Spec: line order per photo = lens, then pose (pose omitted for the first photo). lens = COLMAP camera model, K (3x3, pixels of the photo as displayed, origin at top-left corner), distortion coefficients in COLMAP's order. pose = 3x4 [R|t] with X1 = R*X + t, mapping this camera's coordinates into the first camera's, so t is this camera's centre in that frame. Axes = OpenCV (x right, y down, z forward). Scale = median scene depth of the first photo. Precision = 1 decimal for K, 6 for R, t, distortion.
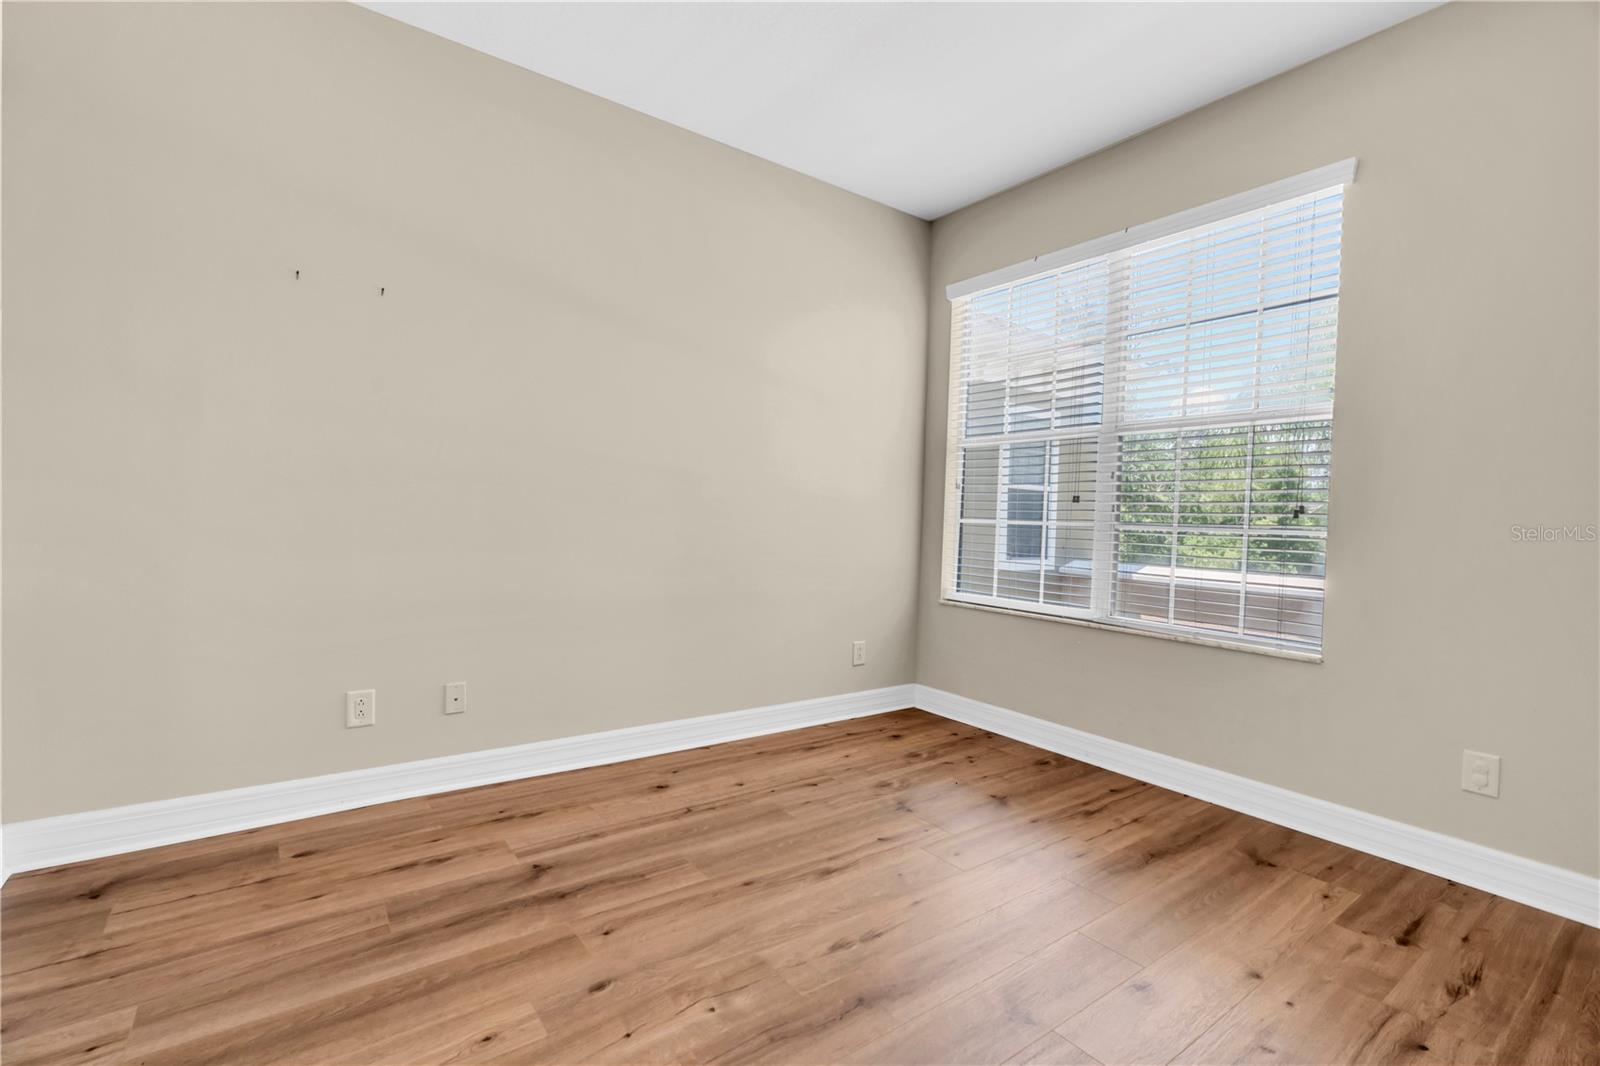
lens RADIAL K [[716.2, 0, 797.7], [0, 716.2, 536.4], [0, 0, 1]] dist [-0.013107, 0.005760]
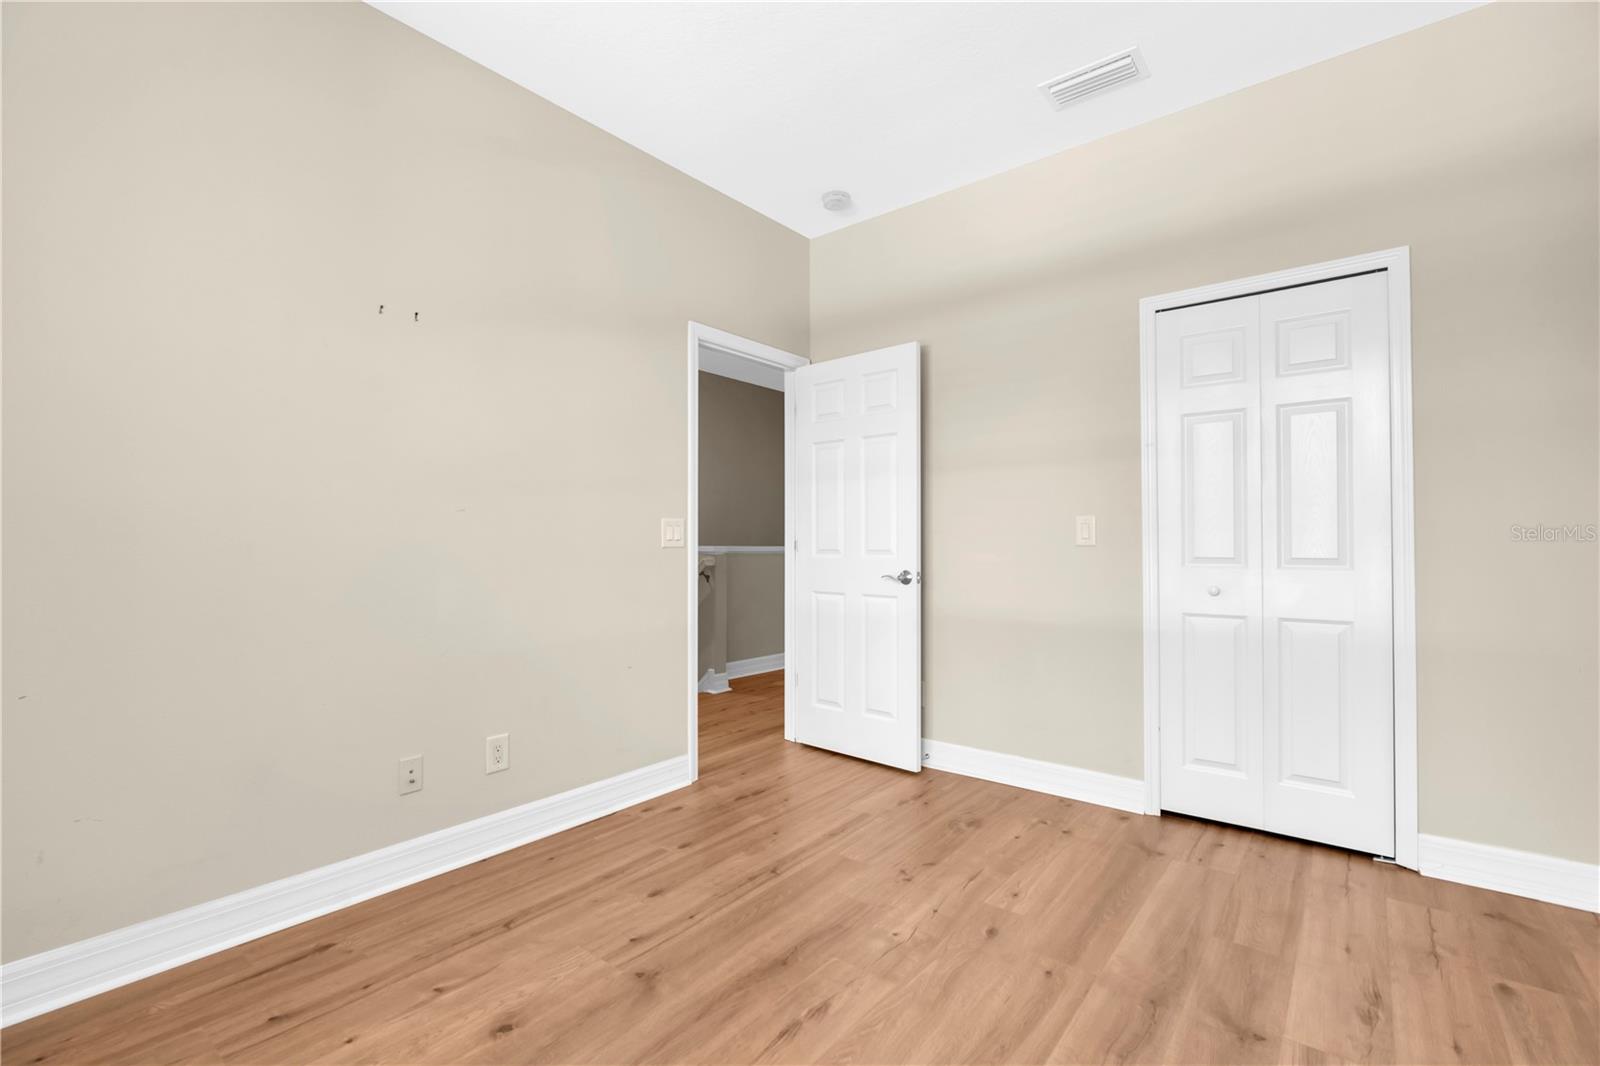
lens RADIAL K [[716.2, 0, 797.7], [0, 716.2, 536.4], [0, 0, 1]] dist [-0.013107, 0.005760]
pose [[-0.965202, -0.031993, -0.259542, 0.341752], [-0.035073, 0.999358, 0.007245, -0.041963], [0.259144, 0.016096, -0.965705, 1.851550]]
